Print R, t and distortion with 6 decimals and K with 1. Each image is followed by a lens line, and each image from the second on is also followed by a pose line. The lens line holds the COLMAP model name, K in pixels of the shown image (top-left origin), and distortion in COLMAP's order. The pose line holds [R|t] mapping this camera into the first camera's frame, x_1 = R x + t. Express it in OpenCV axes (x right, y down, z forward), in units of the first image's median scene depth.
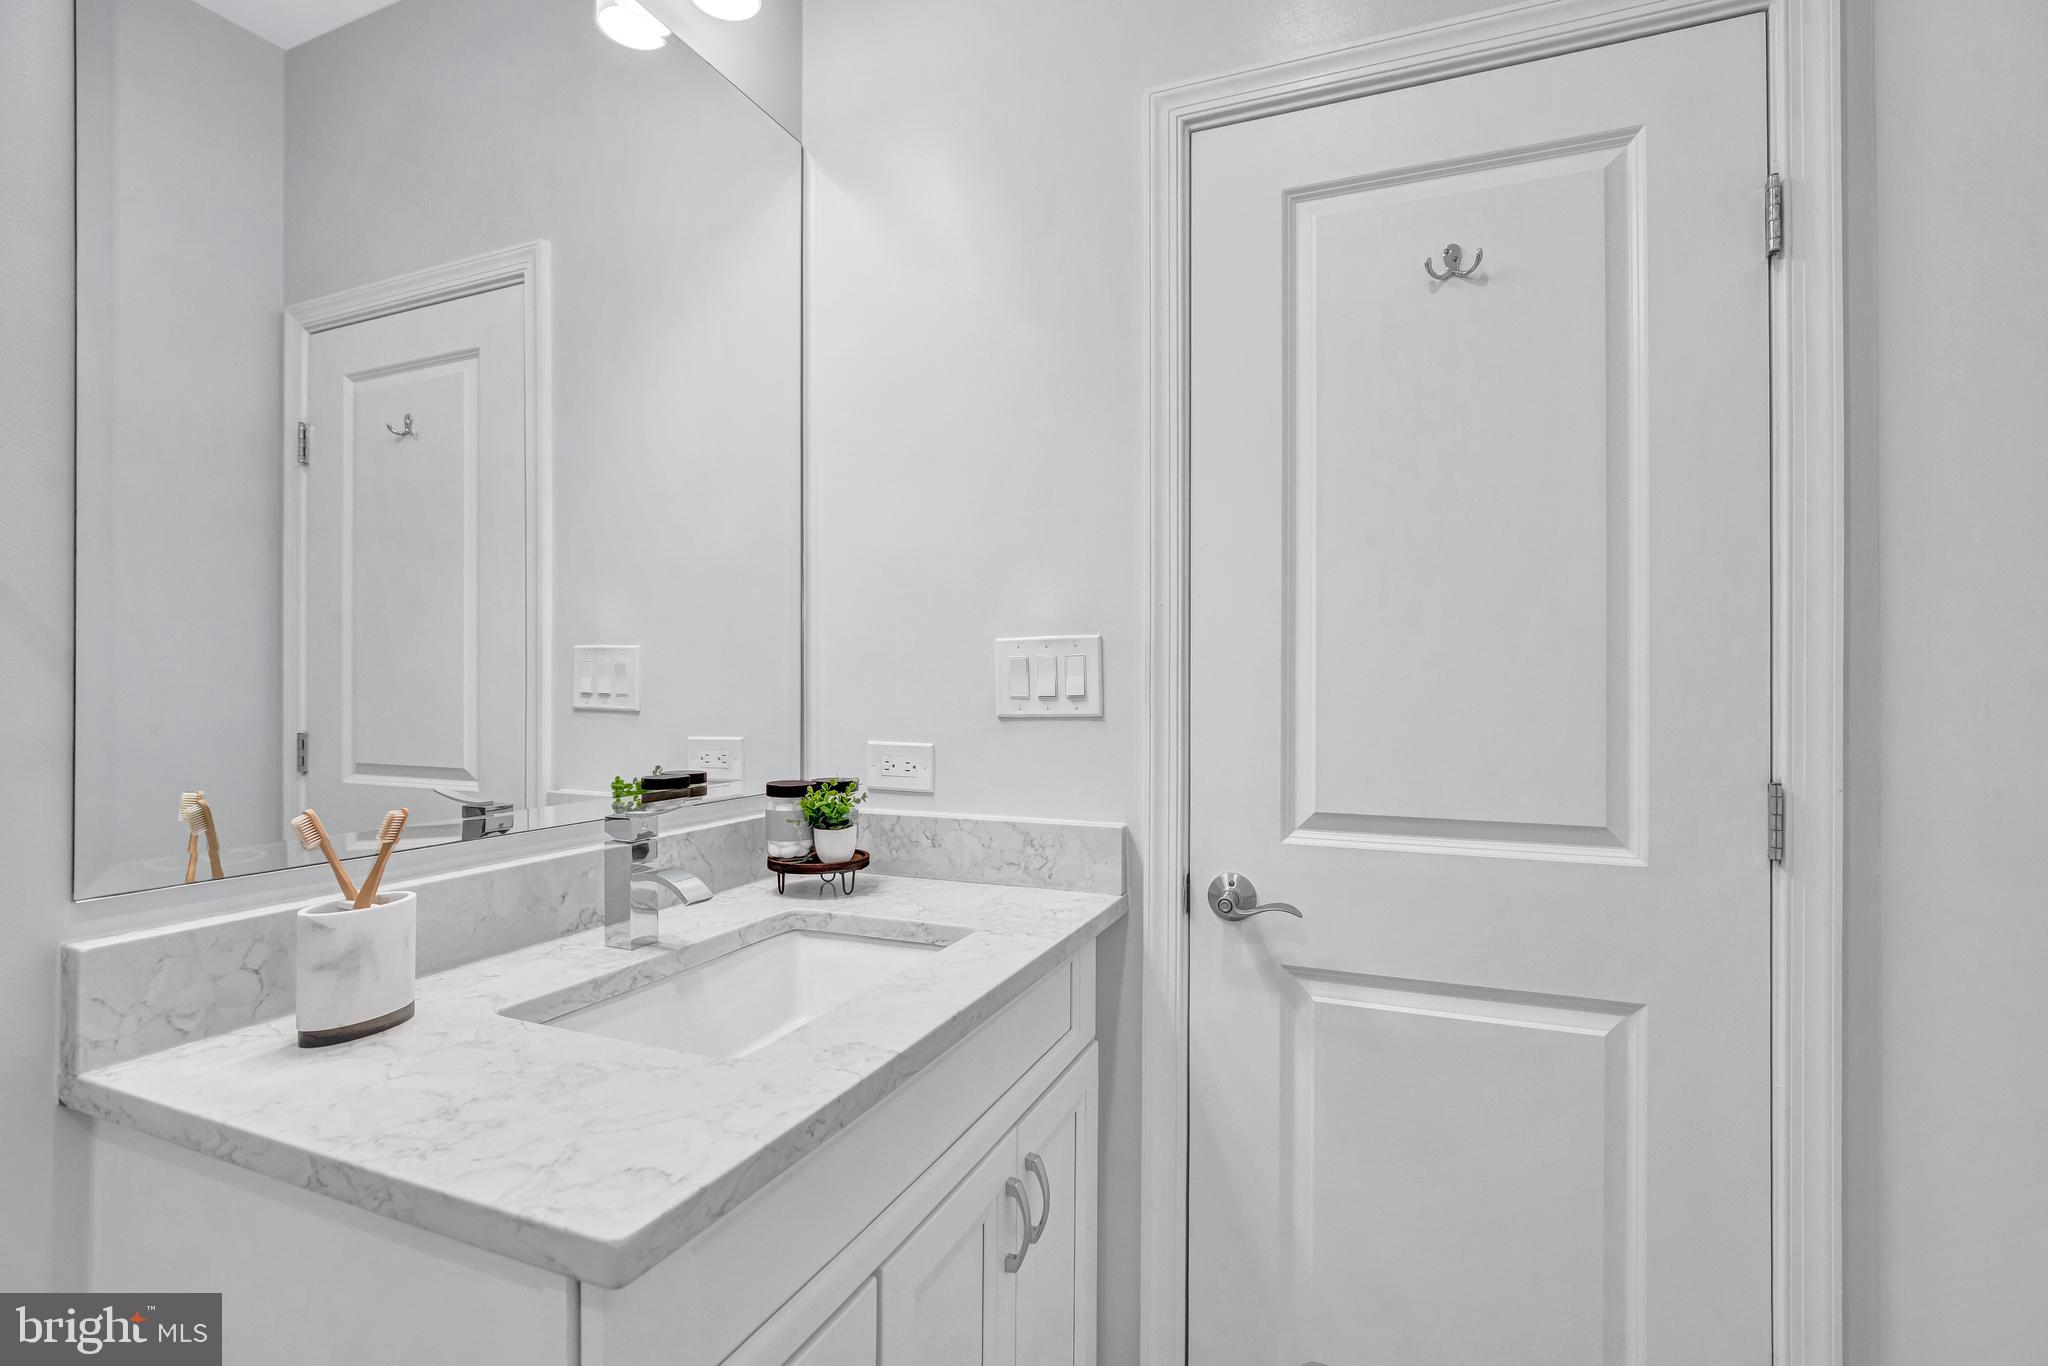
lens RADIAL K [[951.5, 0, 1028.3], [0, 951.5, 695.7], [0, 0, 1]] dist [-0.038784, 0.008569]
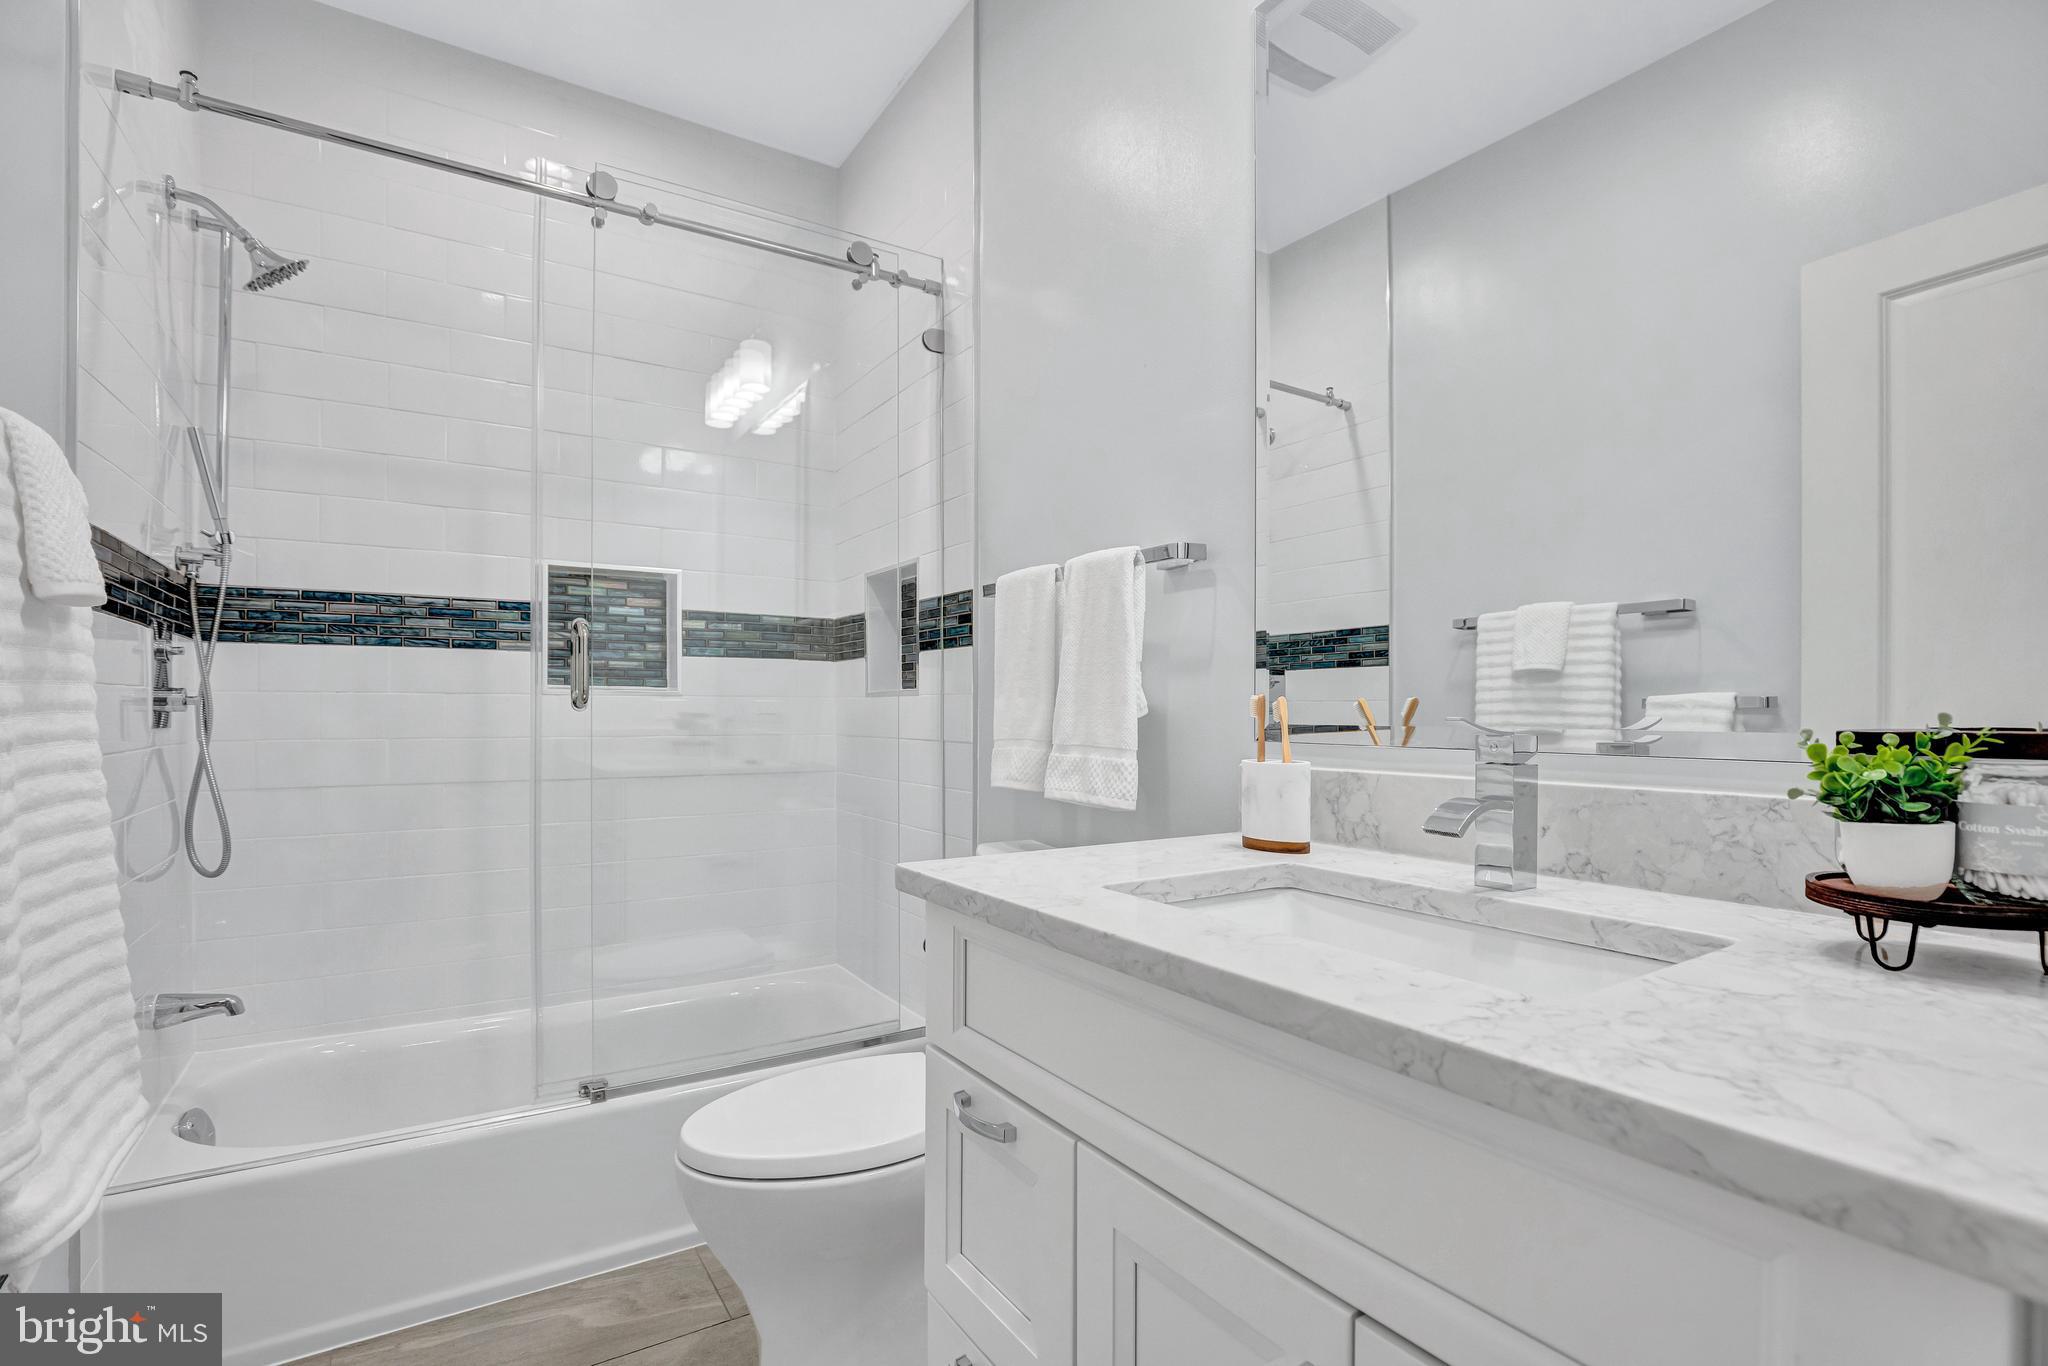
lens RADIAL K [[951.5, 0, 1028.3], [0, 951.5, 695.7], [0, 0, 1]] dist [-0.038784, 0.008569]
pose [[-0.565869, -0.016019, -0.824340, 0.575271], [-0.008614, 0.999872, -0.013517, 0.111885], [0.824450, -0.000548, -0.565934, 1.208919]]
